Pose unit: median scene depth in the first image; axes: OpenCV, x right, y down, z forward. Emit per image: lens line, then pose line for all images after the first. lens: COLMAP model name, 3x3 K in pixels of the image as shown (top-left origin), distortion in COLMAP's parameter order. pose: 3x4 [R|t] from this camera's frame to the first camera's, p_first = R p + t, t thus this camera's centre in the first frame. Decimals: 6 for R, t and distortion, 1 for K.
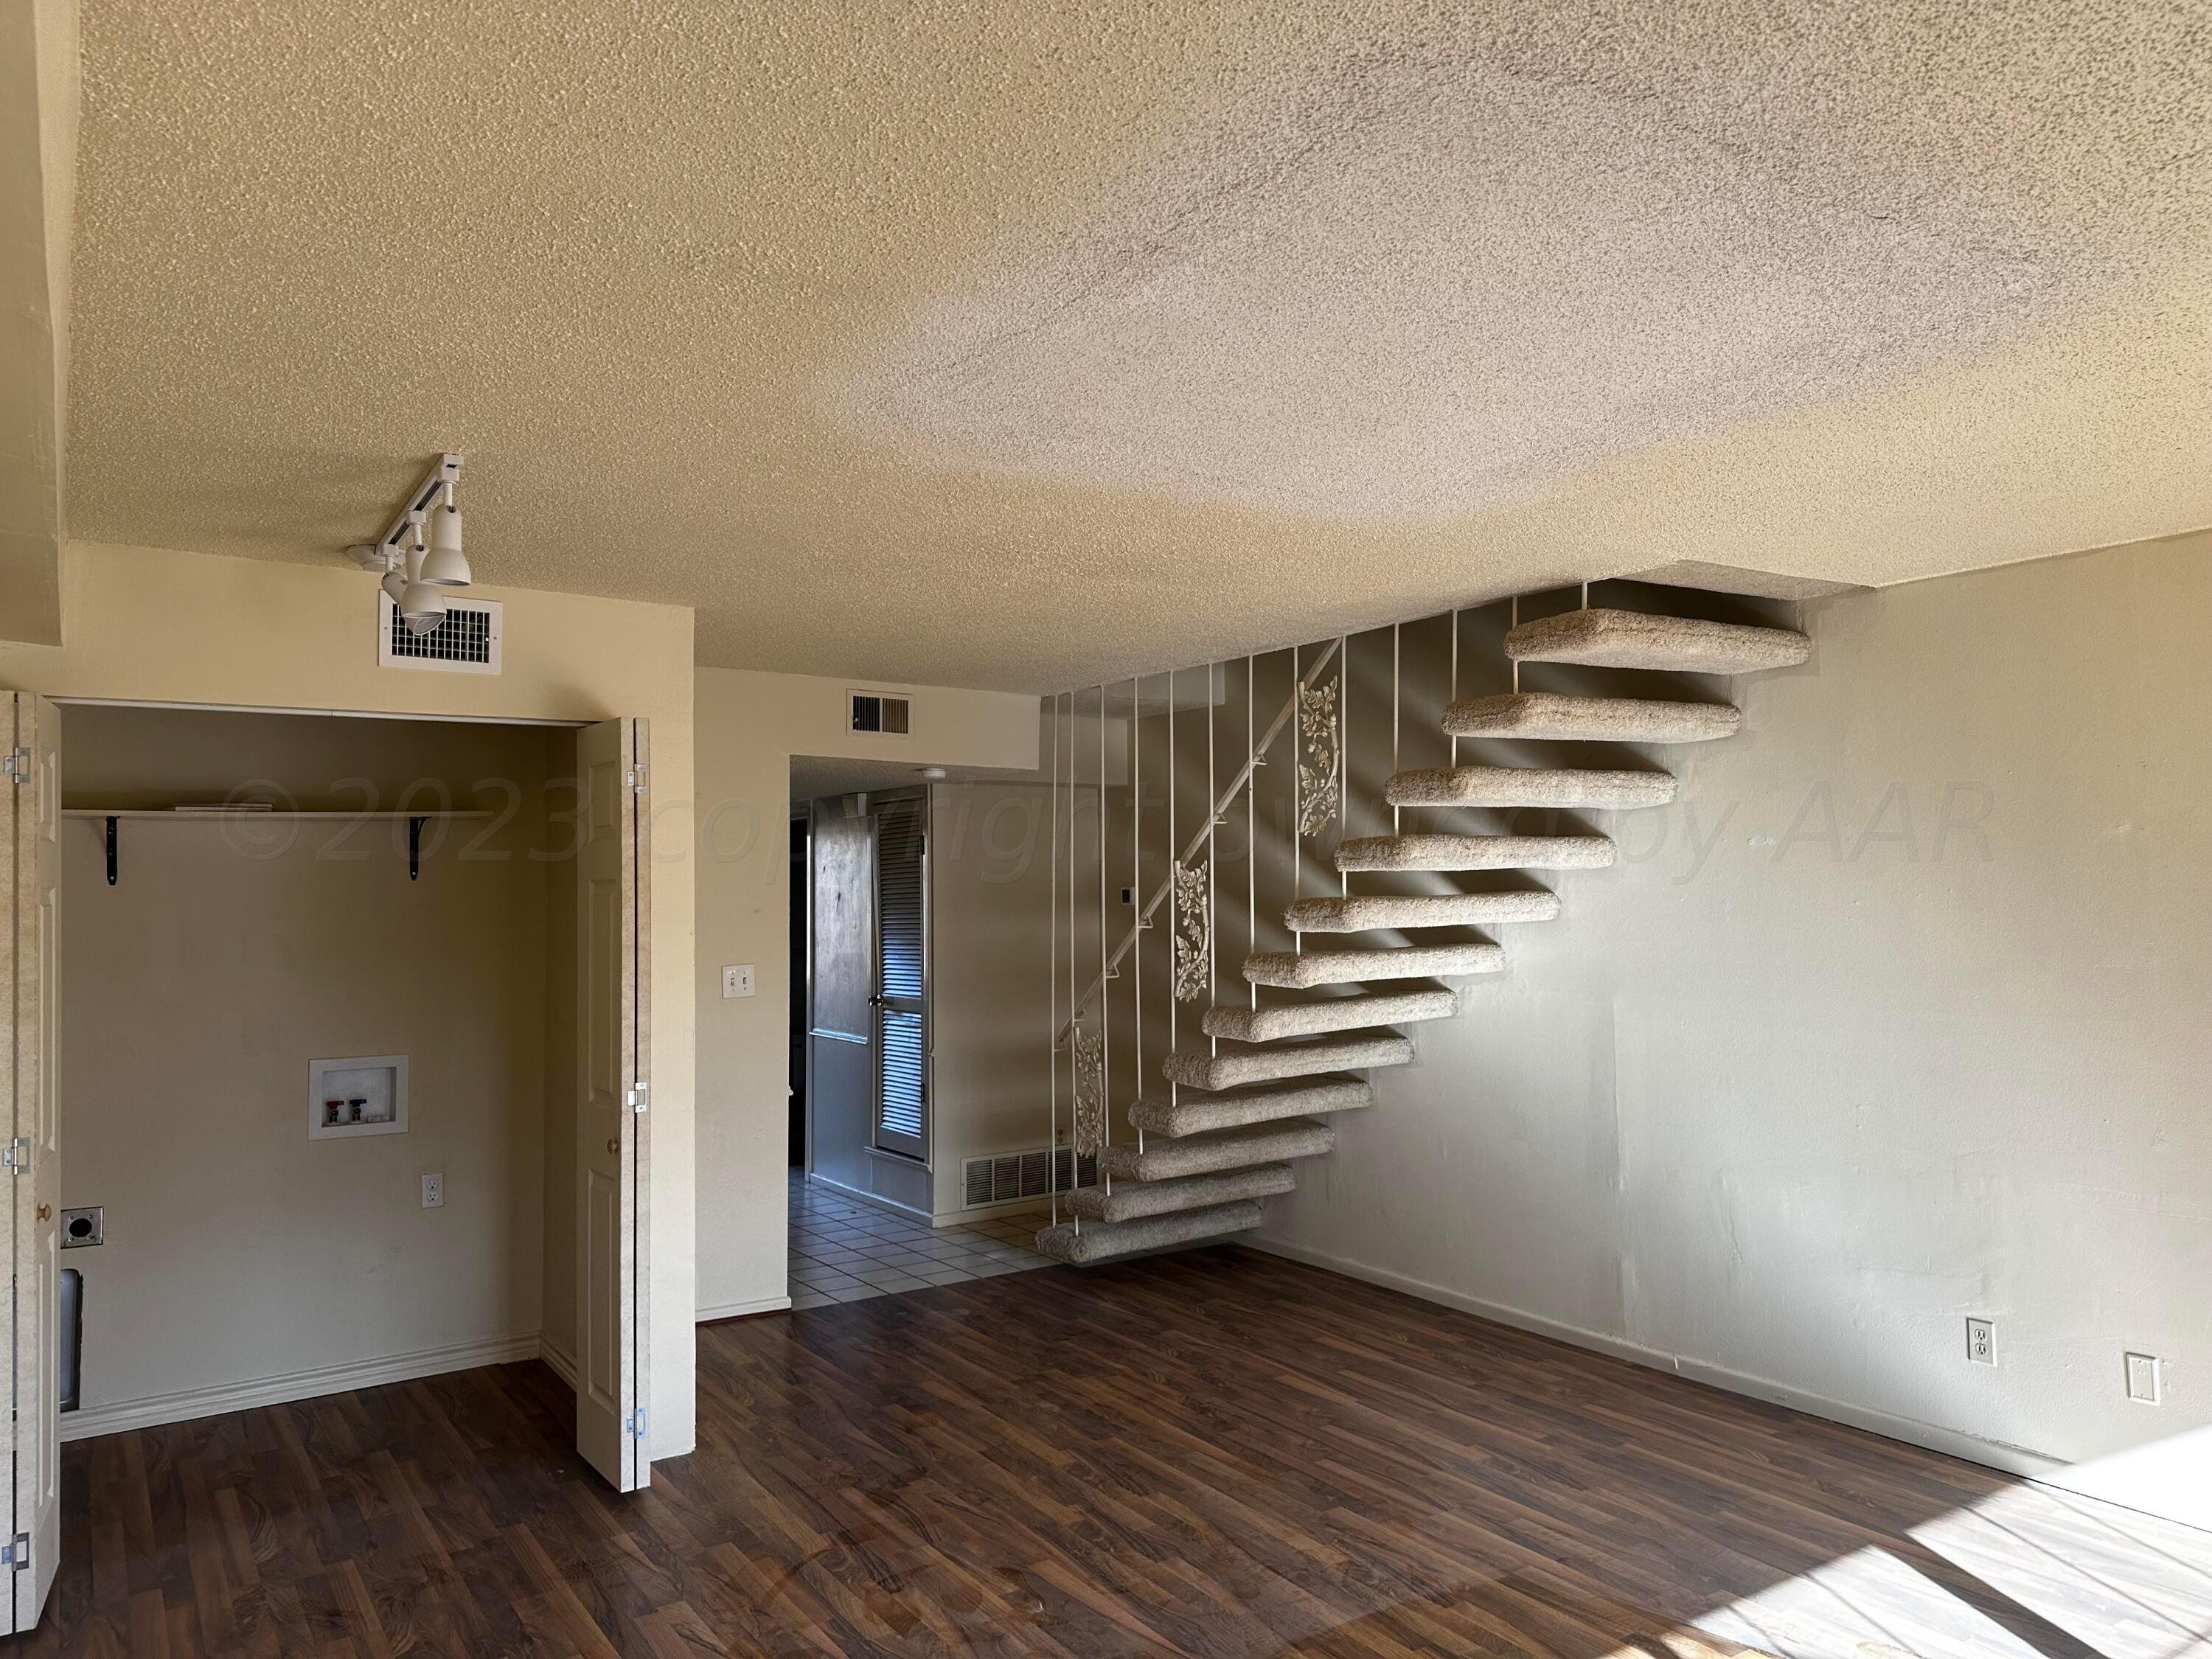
lens RADIAL K [[1536.7, 0, 1091.9], [0, 1536.7, 838.0], [0, 0, 1]] dist [0.037015, -0.025126]
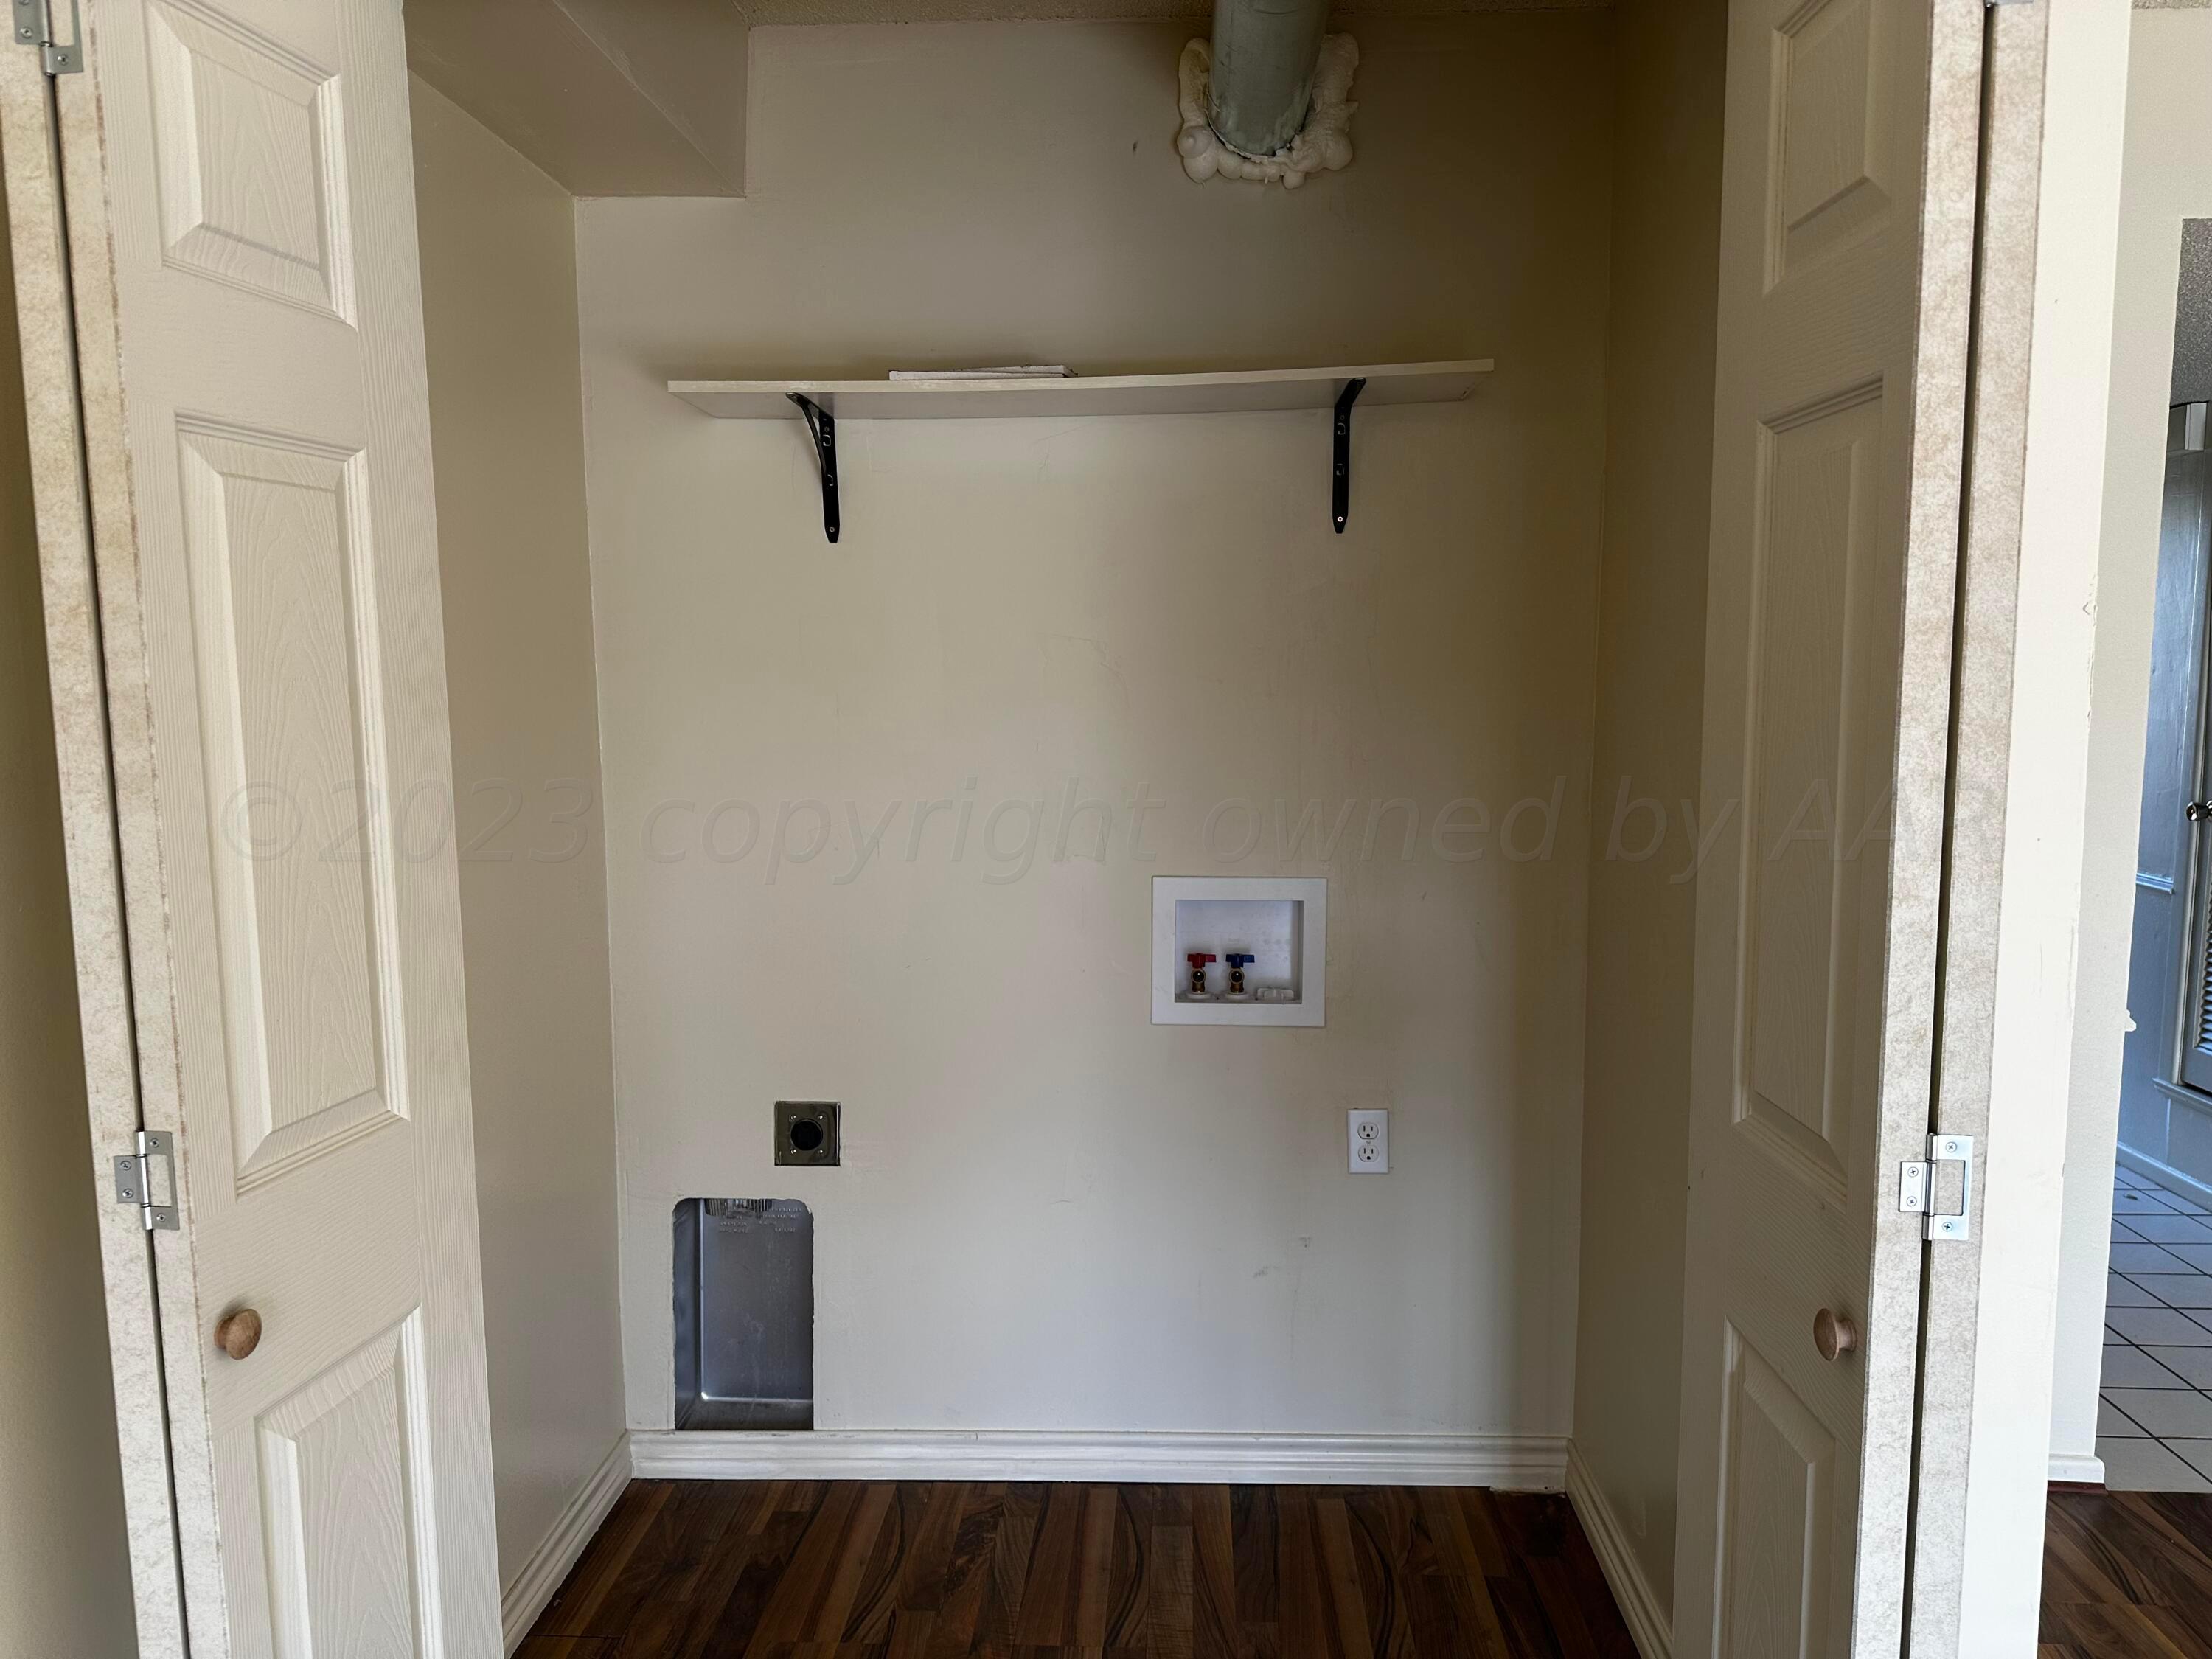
lens RADIAL K [[1536.7, 0, 1097.7], [0, 1536.7, 835.3], [0, 0, 1]] dist [0.037015, -0.025126]
pose [[0.800831, 0.071798, -0.594571, -0.218246], [0.018203, 0.989411, 0.143994, 0.055654], [0.598614, -0.126138, 0.791044, 0.602244]]
